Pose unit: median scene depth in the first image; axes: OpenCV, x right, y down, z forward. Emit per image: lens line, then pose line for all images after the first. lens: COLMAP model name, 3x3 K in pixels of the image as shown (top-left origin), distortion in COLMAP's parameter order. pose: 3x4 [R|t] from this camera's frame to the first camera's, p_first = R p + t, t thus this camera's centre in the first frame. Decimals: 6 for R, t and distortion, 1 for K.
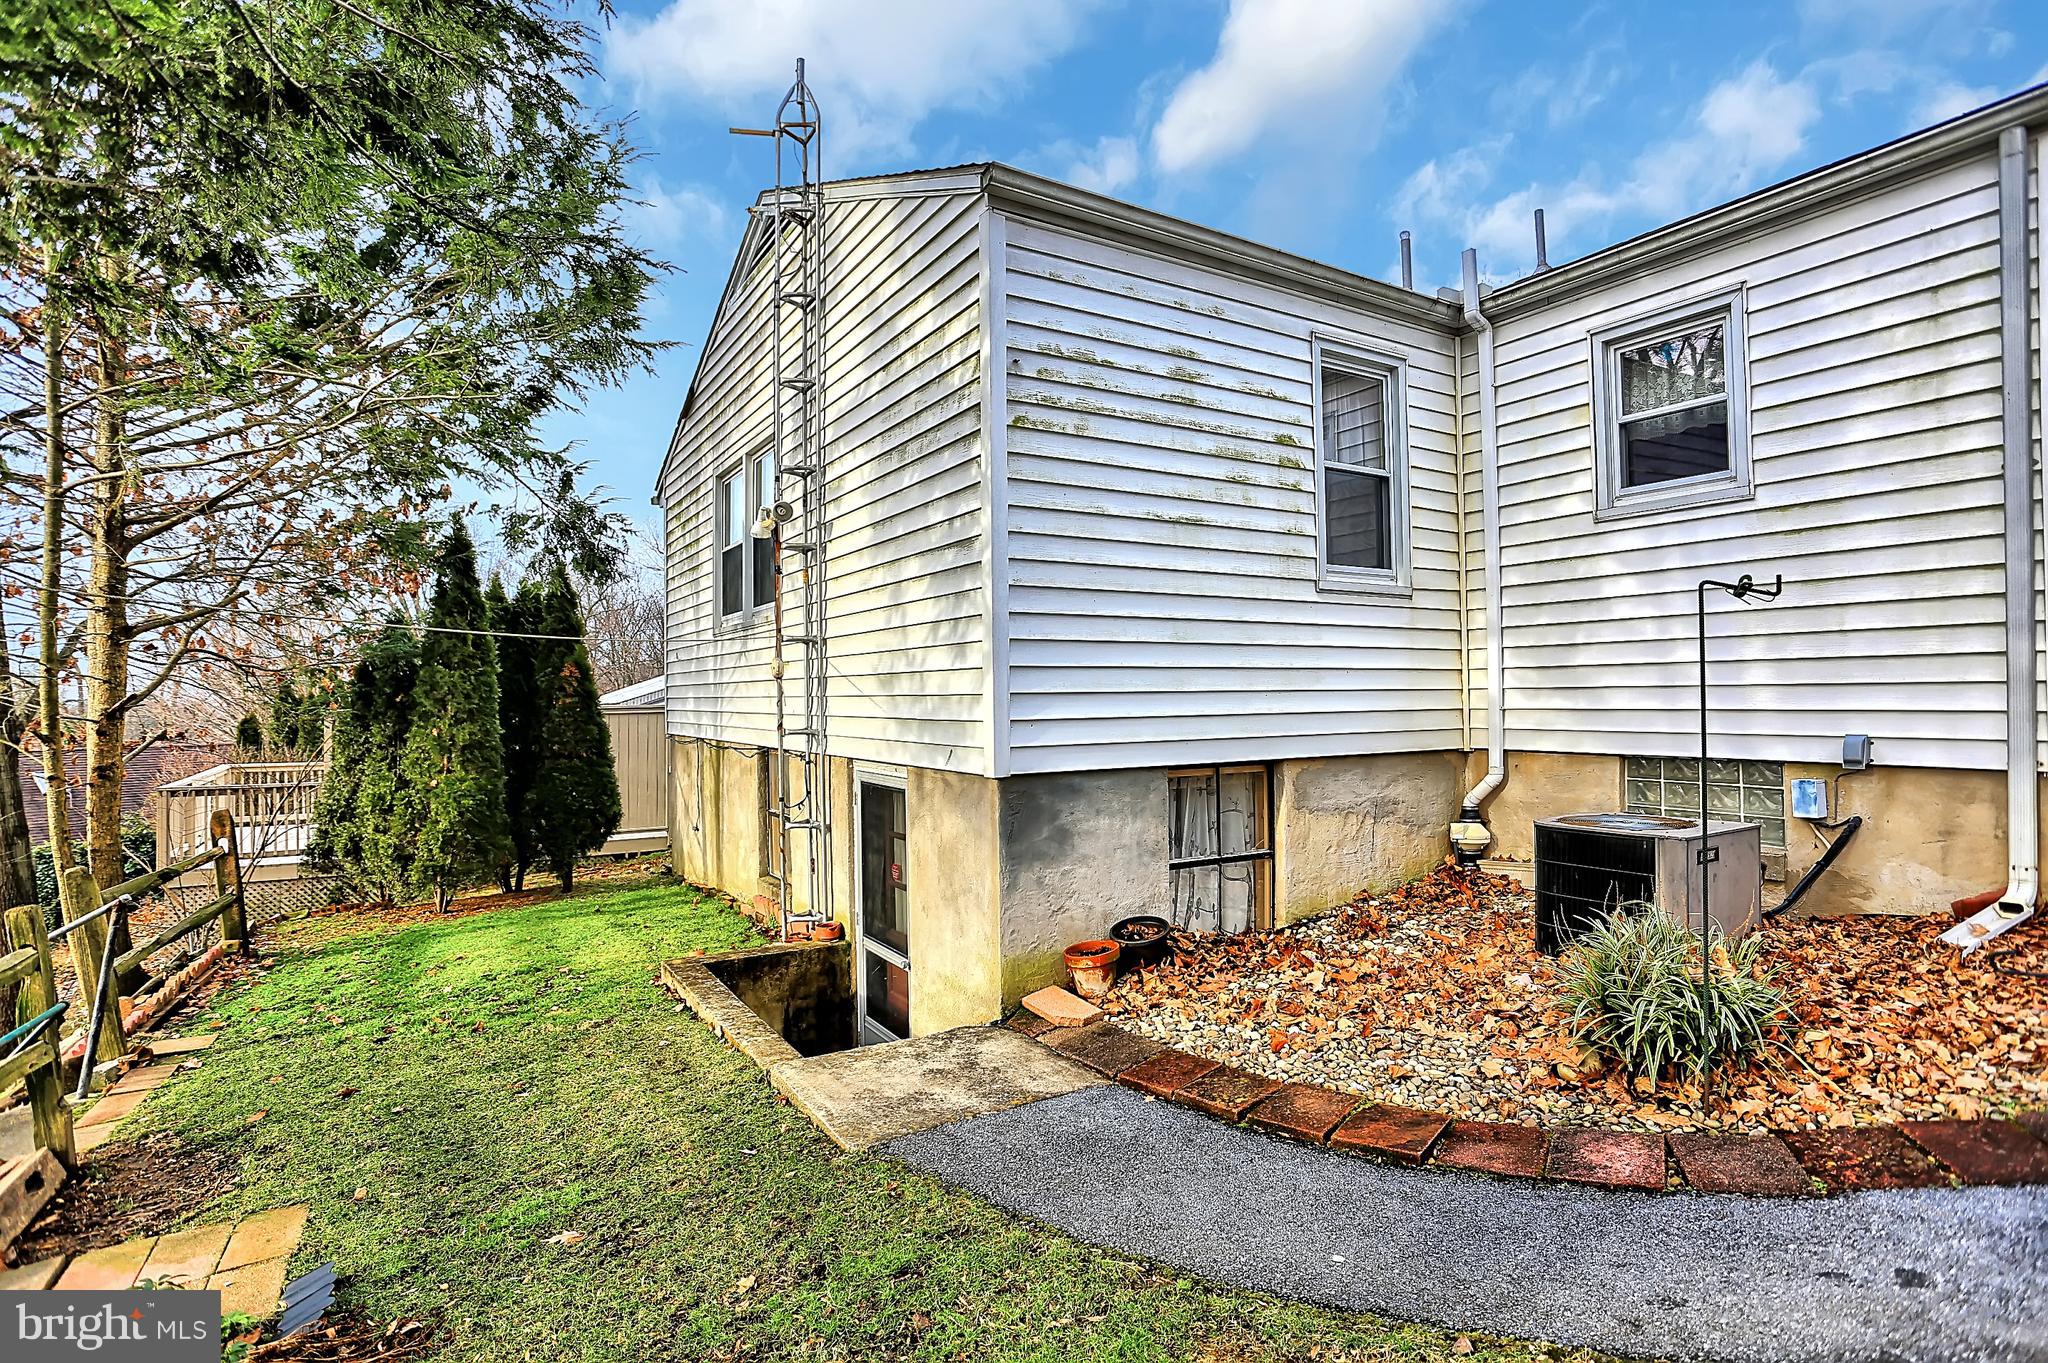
lens RADIAL K [[1018.3, 0, 1030.5], [0, 1018.3, 687.0], [0, 0, 1]] dist [-0.067498, 0.029040]
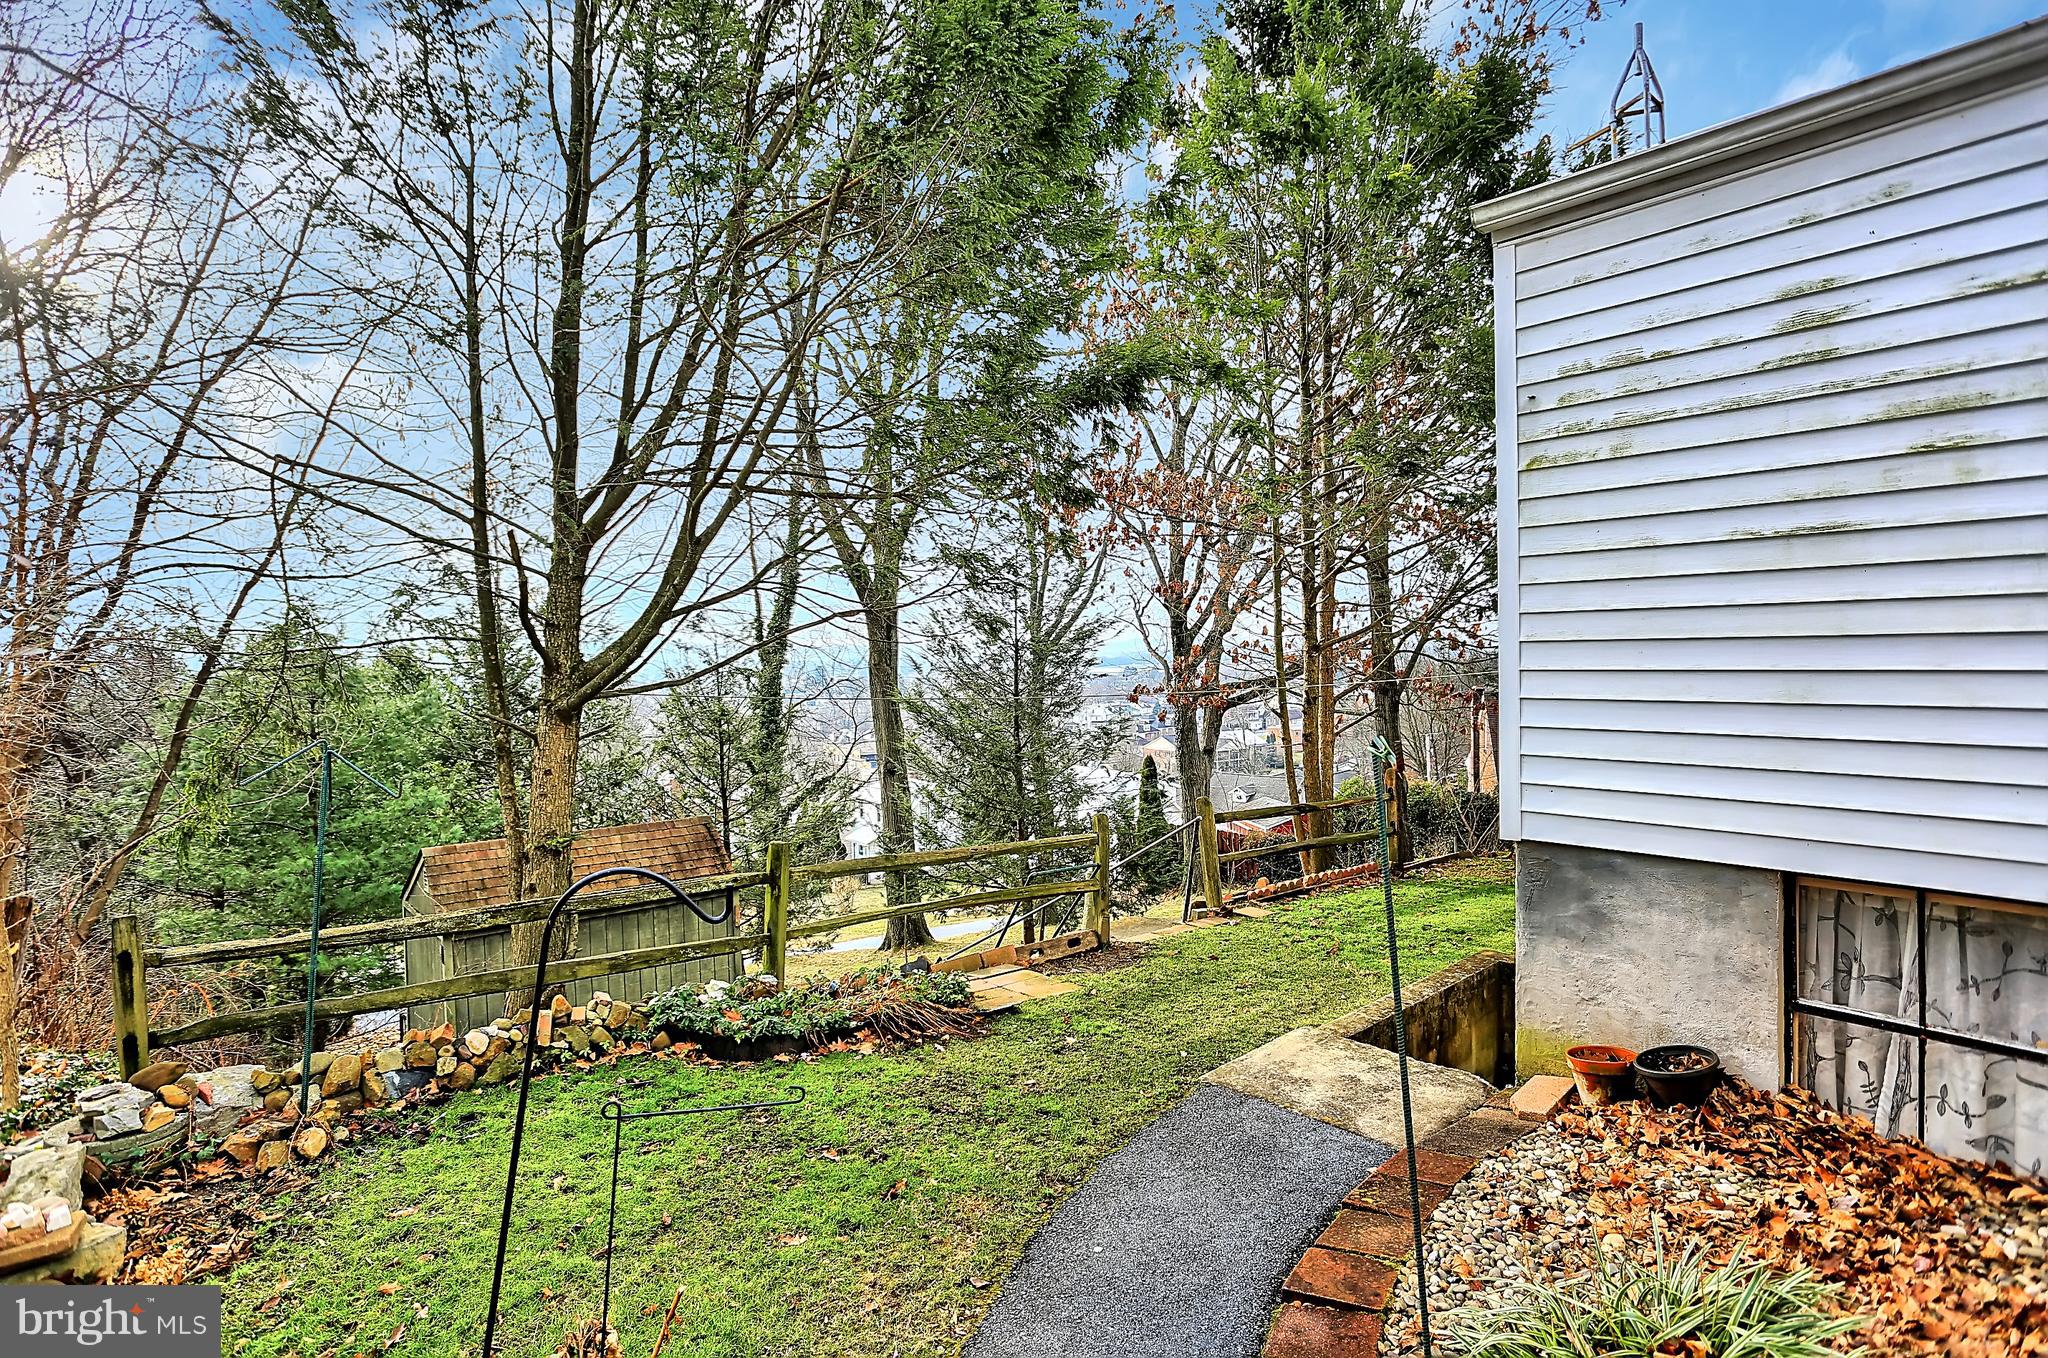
lens RADIAL K [[1018.3, 0, 1030.5], [0, 1018.3, 684.5], [0, 0, 1]] dist [-0.067498, 0.029040]
pose [[0.185099, 0.036562, -0.982039, 0.807563], [0.020355, 0.998951, 0.041028, -0.106157], [0.982509, -0.027583, 0.184161, 0.373026]]
